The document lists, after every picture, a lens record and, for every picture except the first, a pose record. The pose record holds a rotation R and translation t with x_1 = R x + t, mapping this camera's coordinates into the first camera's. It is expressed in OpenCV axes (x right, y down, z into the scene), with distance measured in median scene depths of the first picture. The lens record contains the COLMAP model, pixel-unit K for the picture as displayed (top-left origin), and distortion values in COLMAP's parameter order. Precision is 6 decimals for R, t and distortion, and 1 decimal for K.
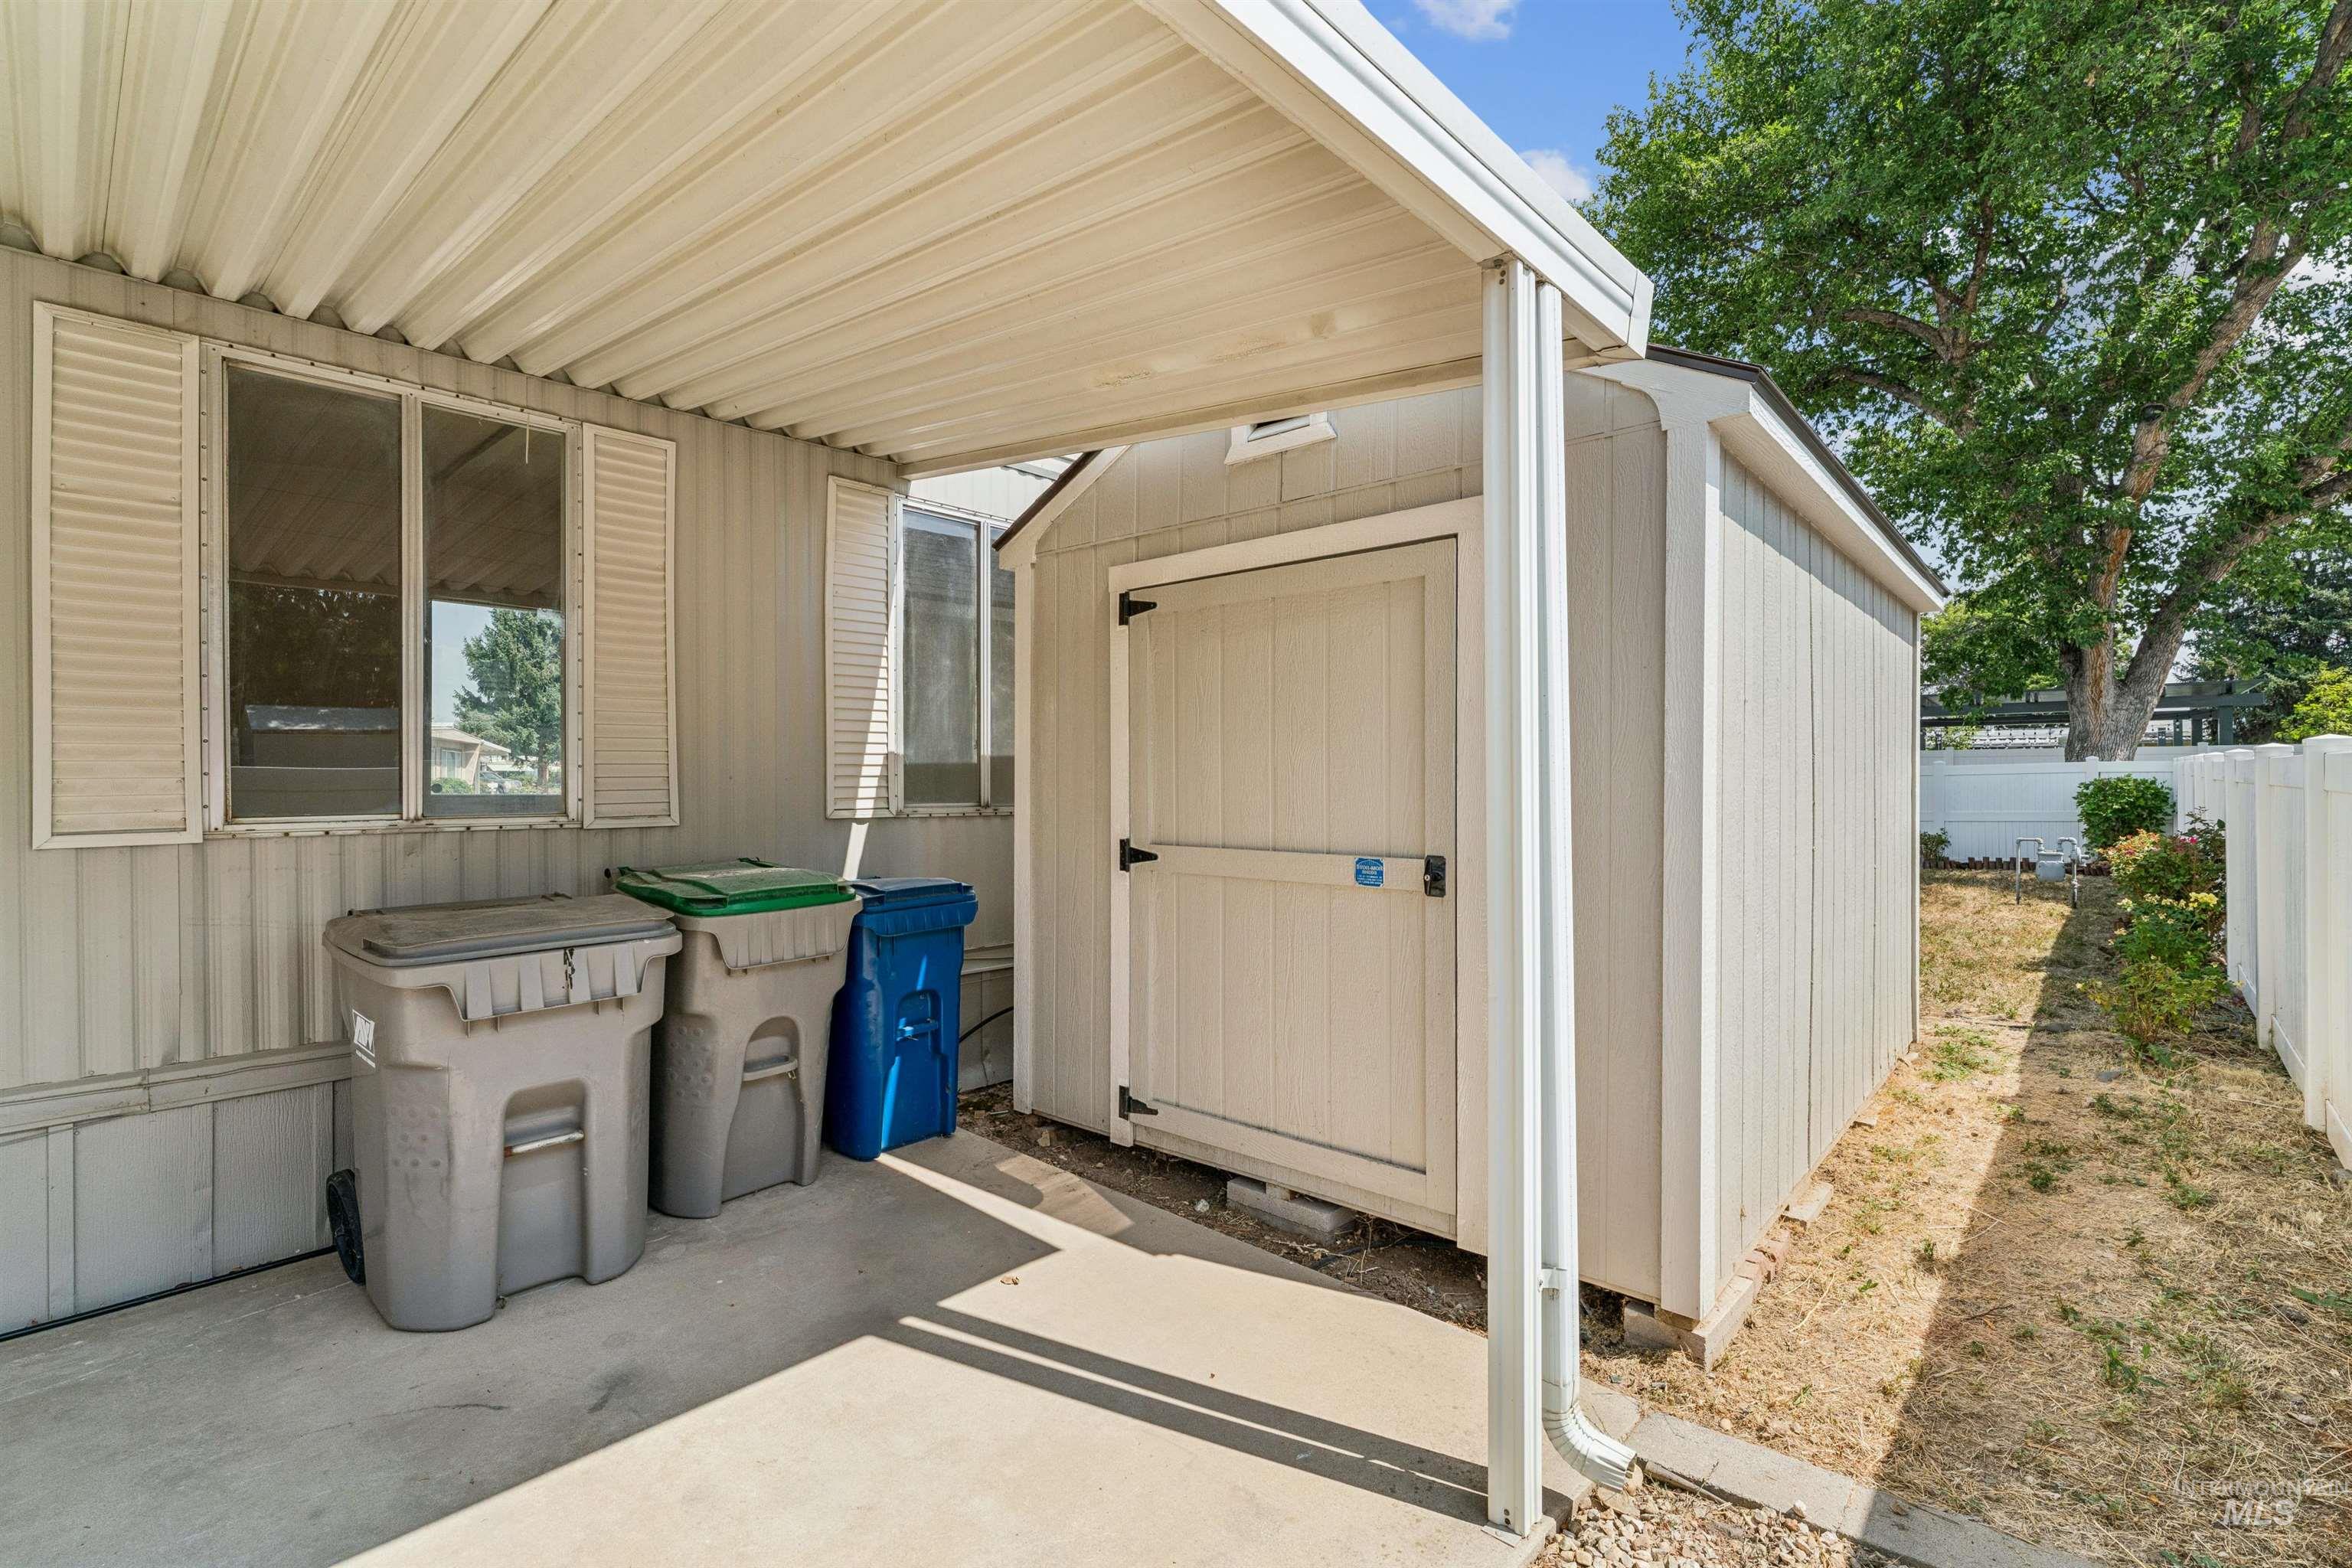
lens RADIAL K [[1070.3, 0, 1171.9], [0, 1070.3, 787.7], [0, 0, 1]] dist [0.000534, -0.000133]
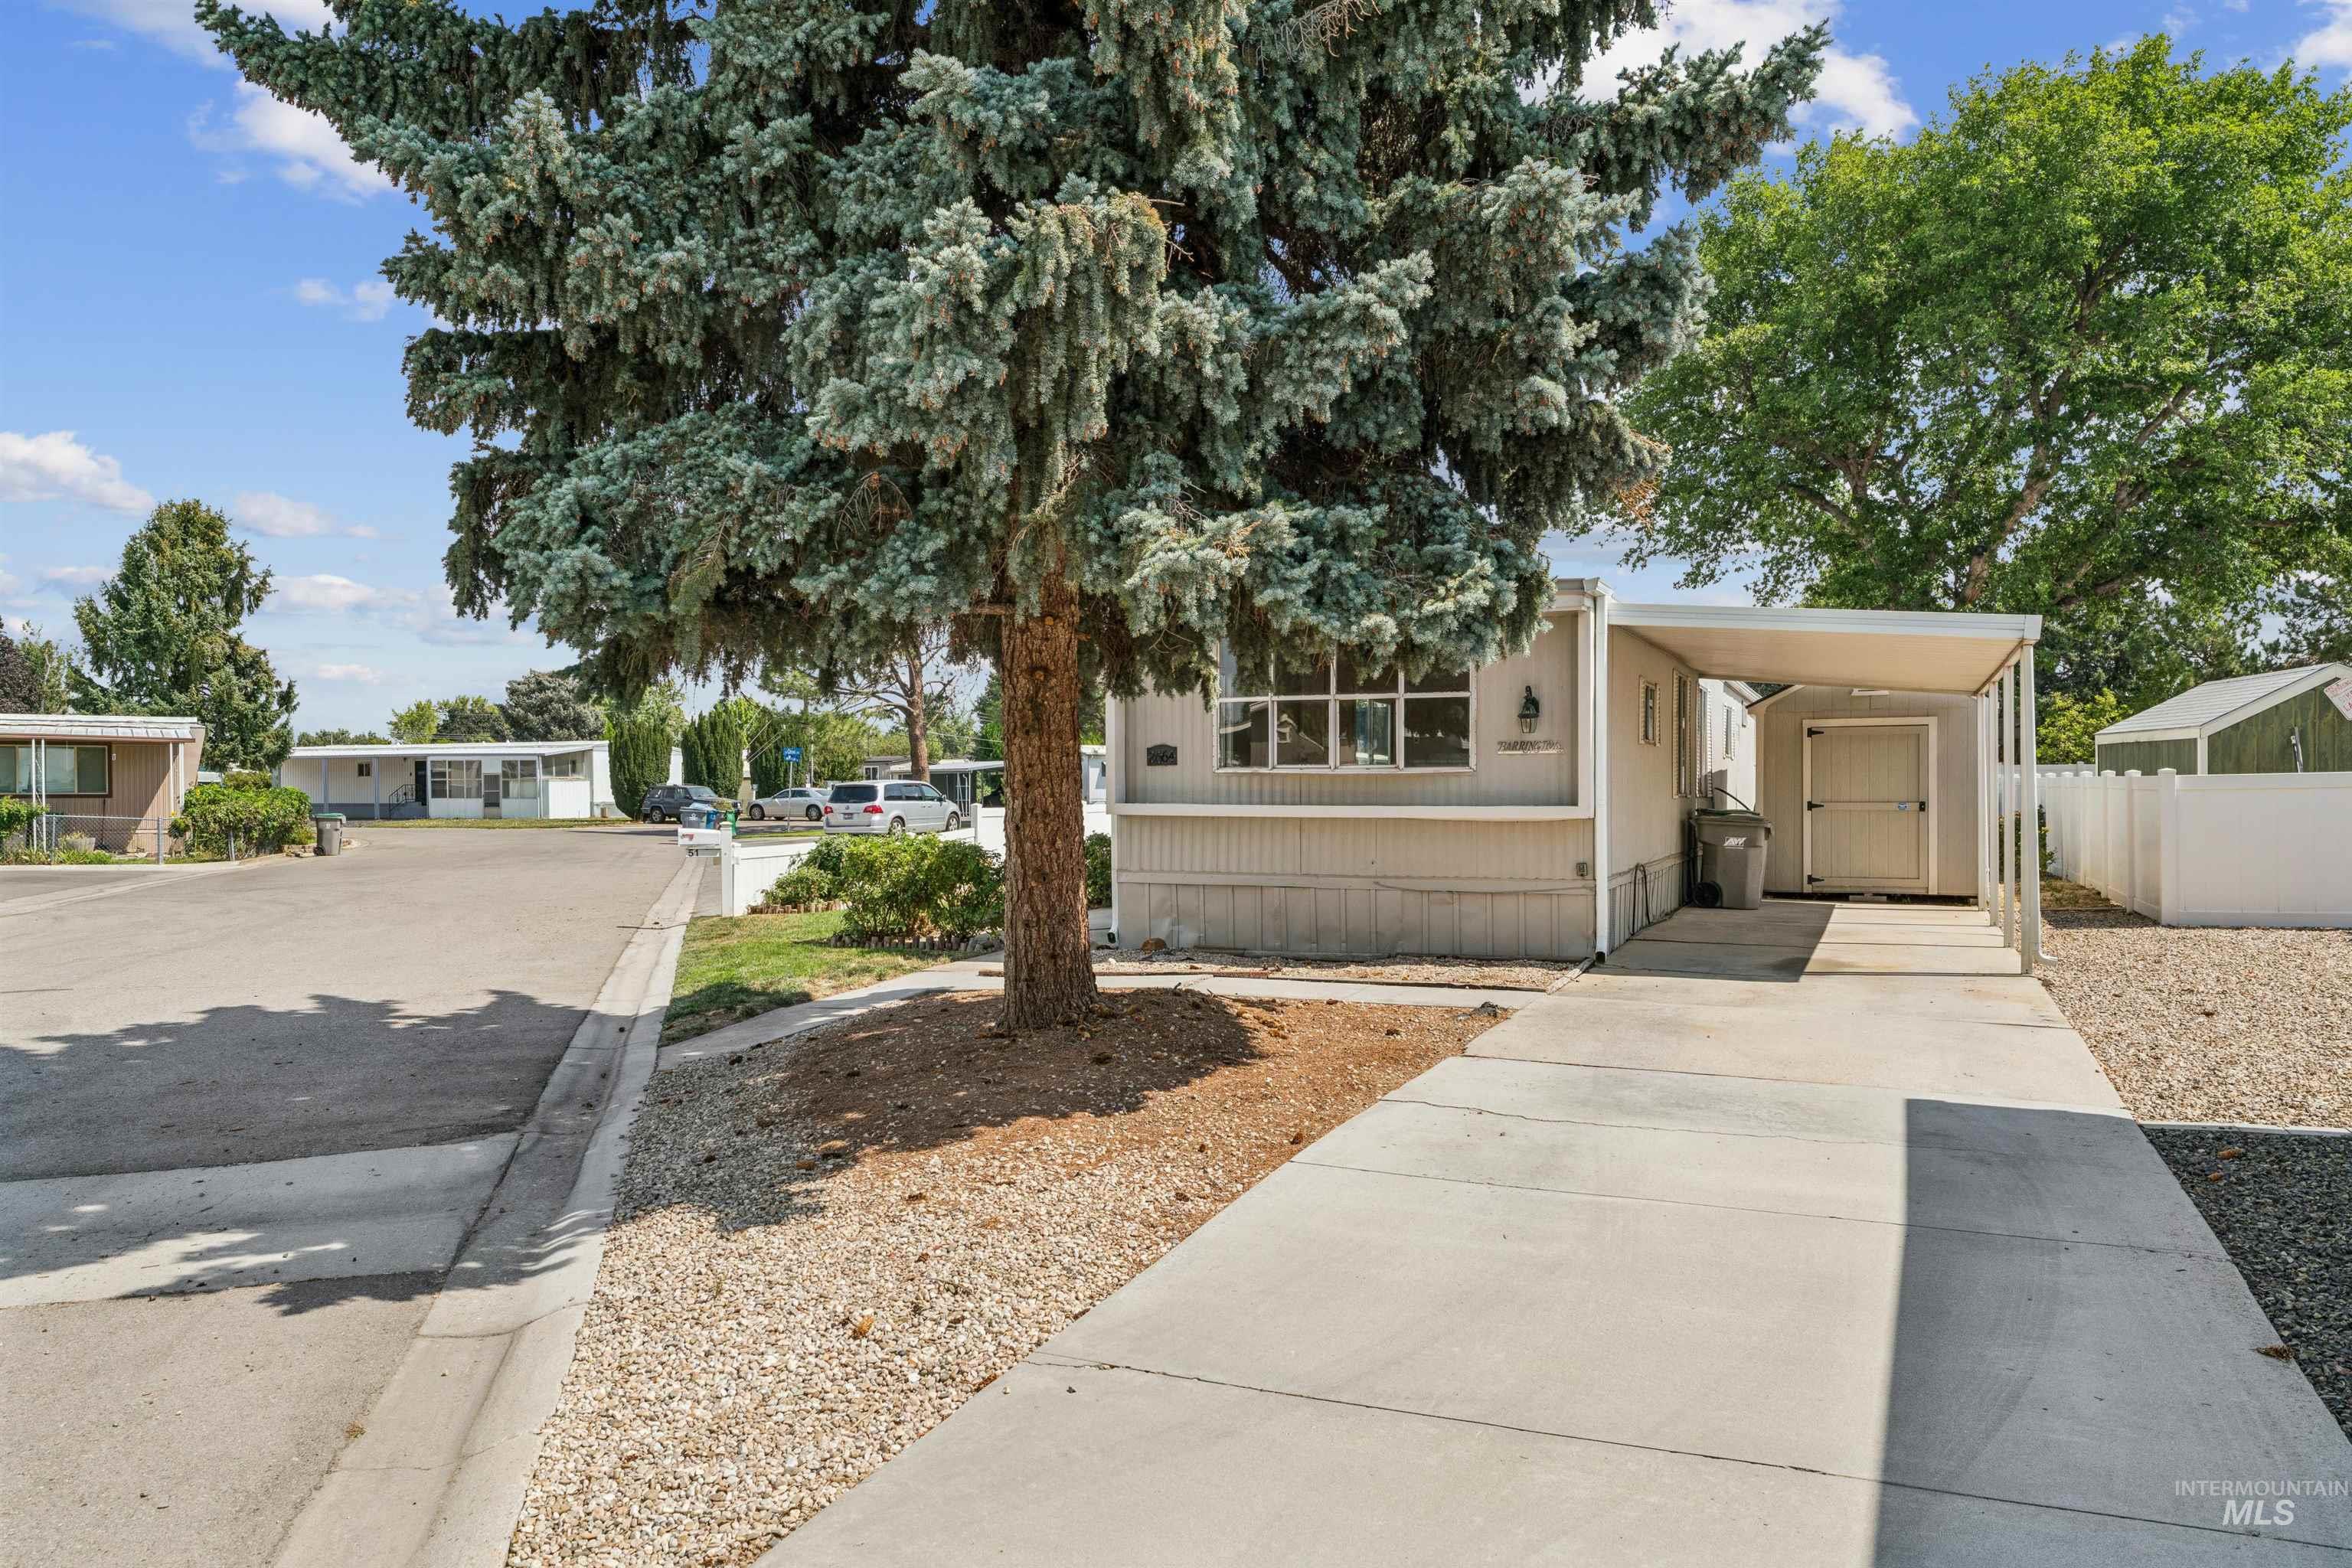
lens RADIAL K [[1574.2, 0, 1176.0], [0, 1574.2, 784.0], [0, 0, 1]] dist [-0.002911, 0.000449]
pose [[0.949842, 0.000406, 0.312729, -3.475728], [0.003778, 0.999911, -0.012772, 0.049543], [-0.312706, 0.013313, 0.949757, -3.067726]]
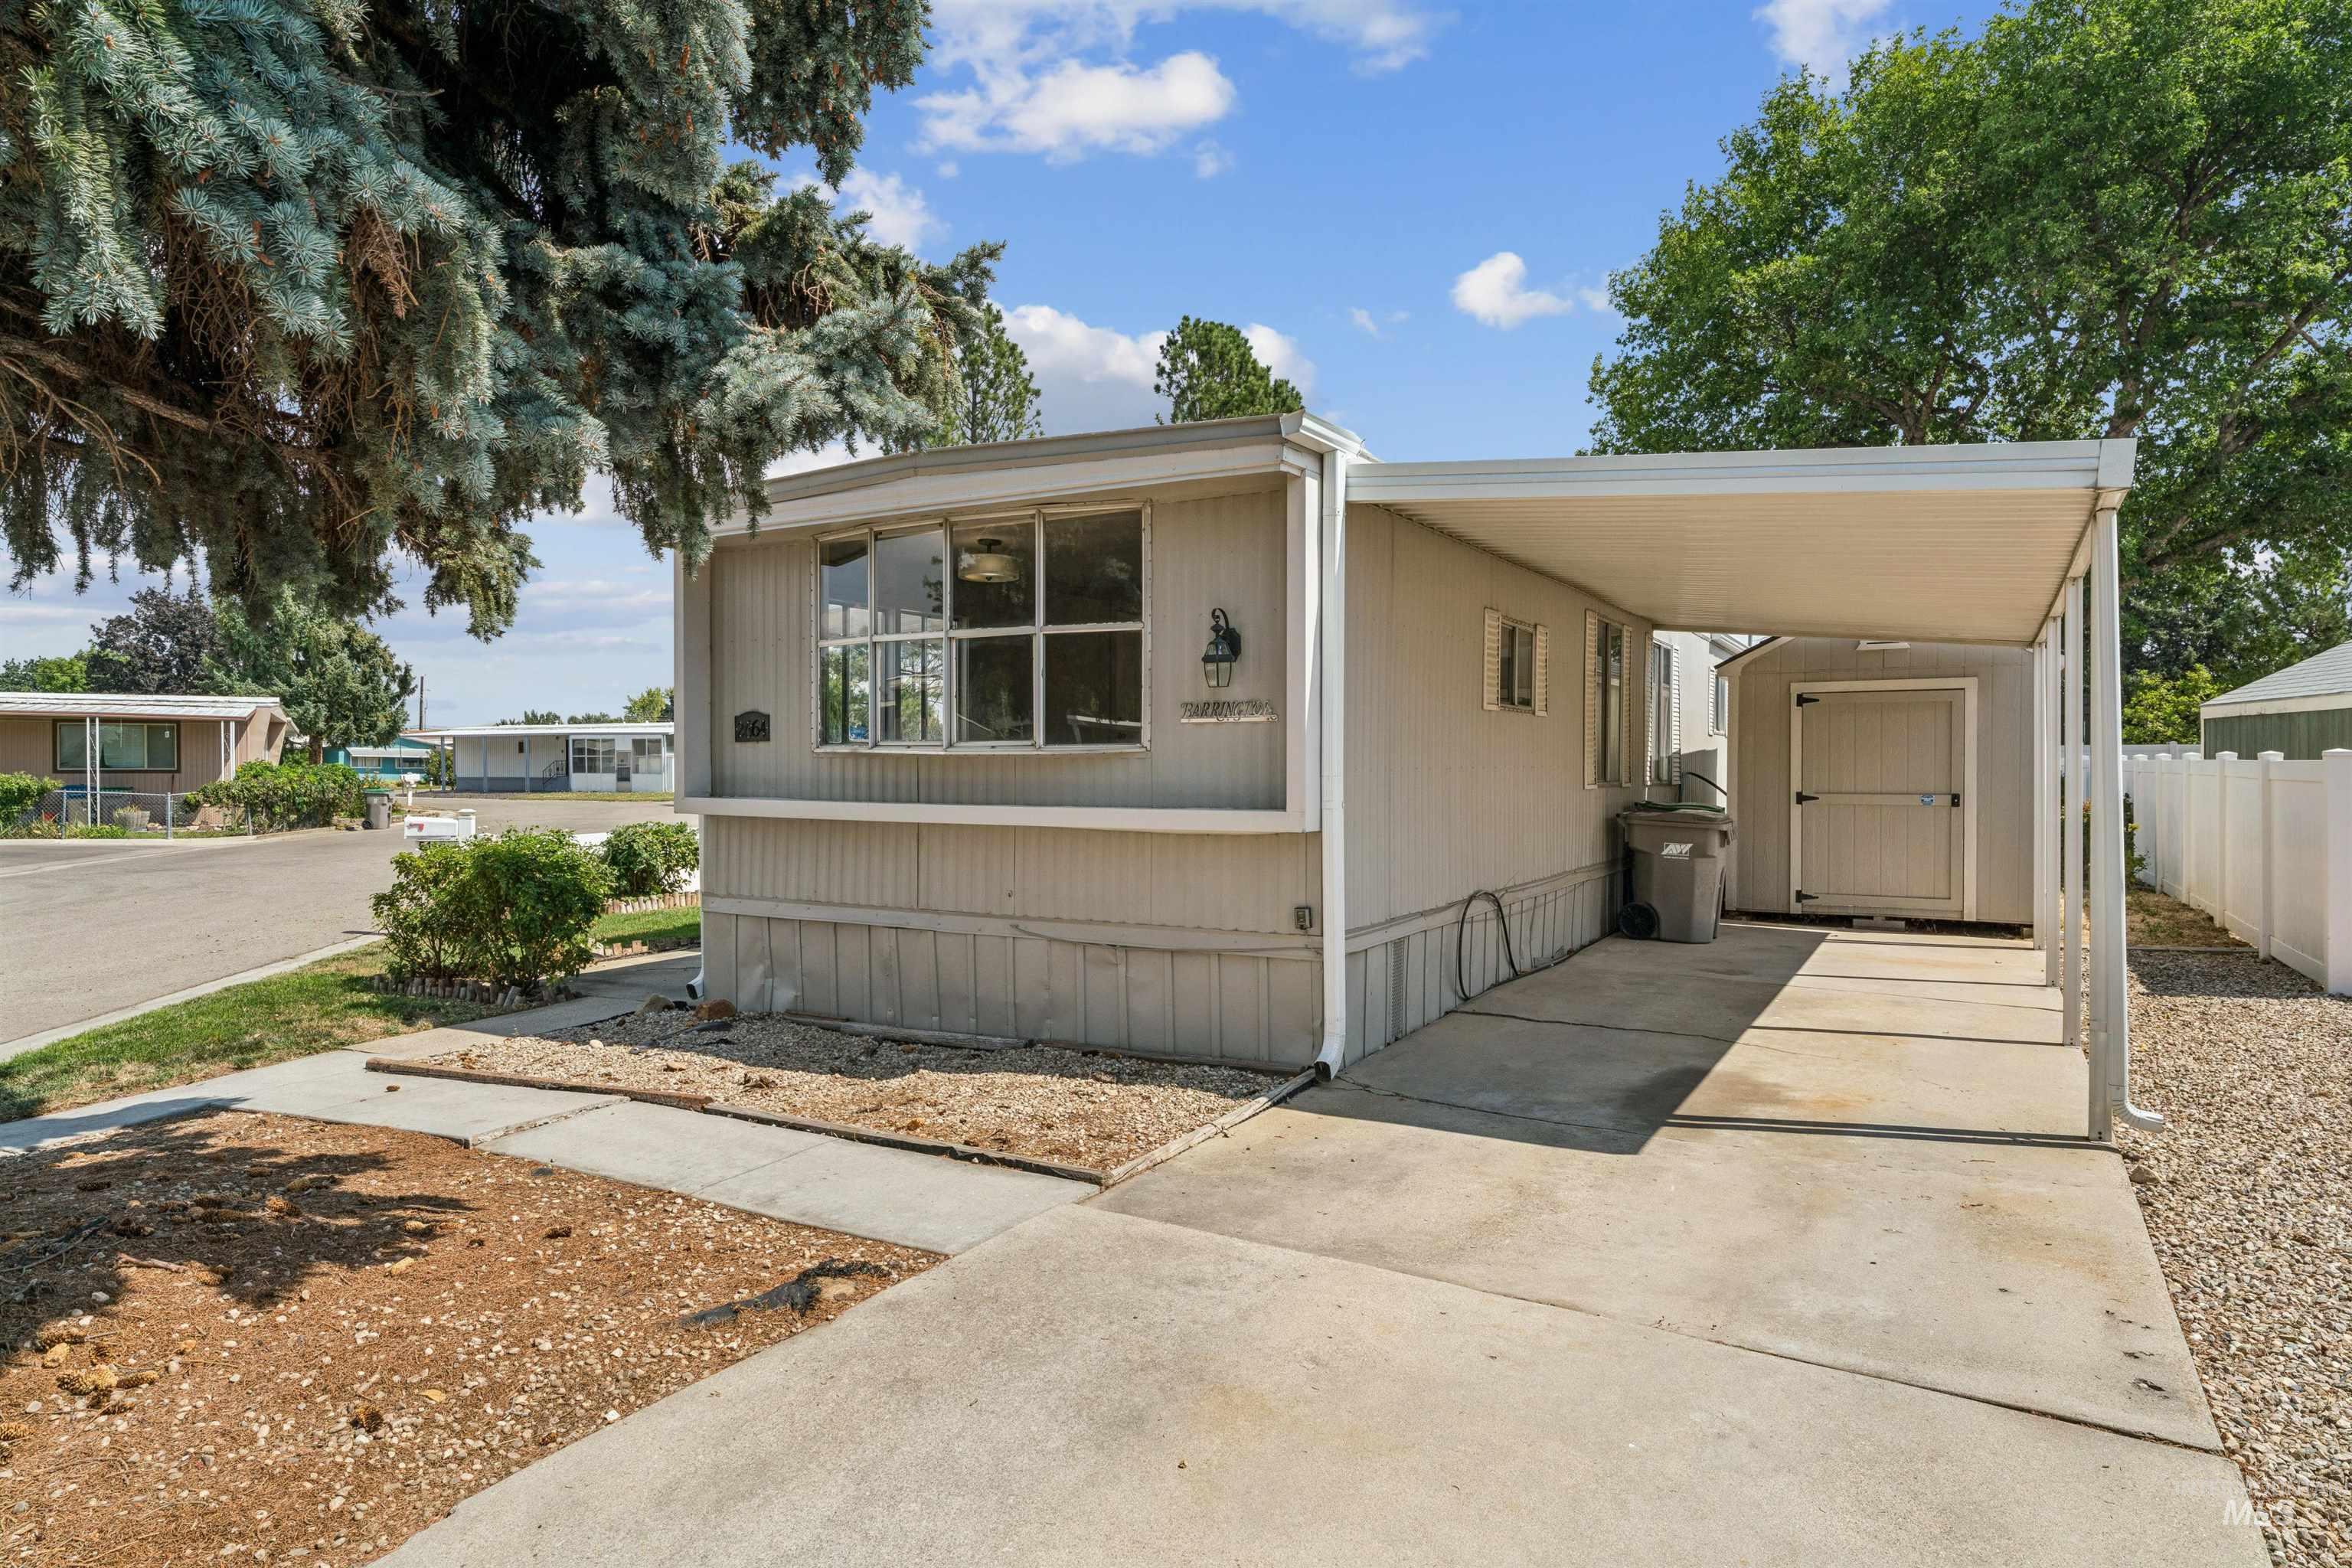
lens RADIAL K [[1354.9, 0, 1187.2], [0, 1354.9, 773.2], [0, 0, 1]] dist [-0.001965, -0.000722]
pose [[0.976989, 0.001046, 0.213288, -2.126736], [-0.000261, 0.999993, -0.003713, 0.016516], [-0.213291, 0.003572, 0.976982, -1.801605]]
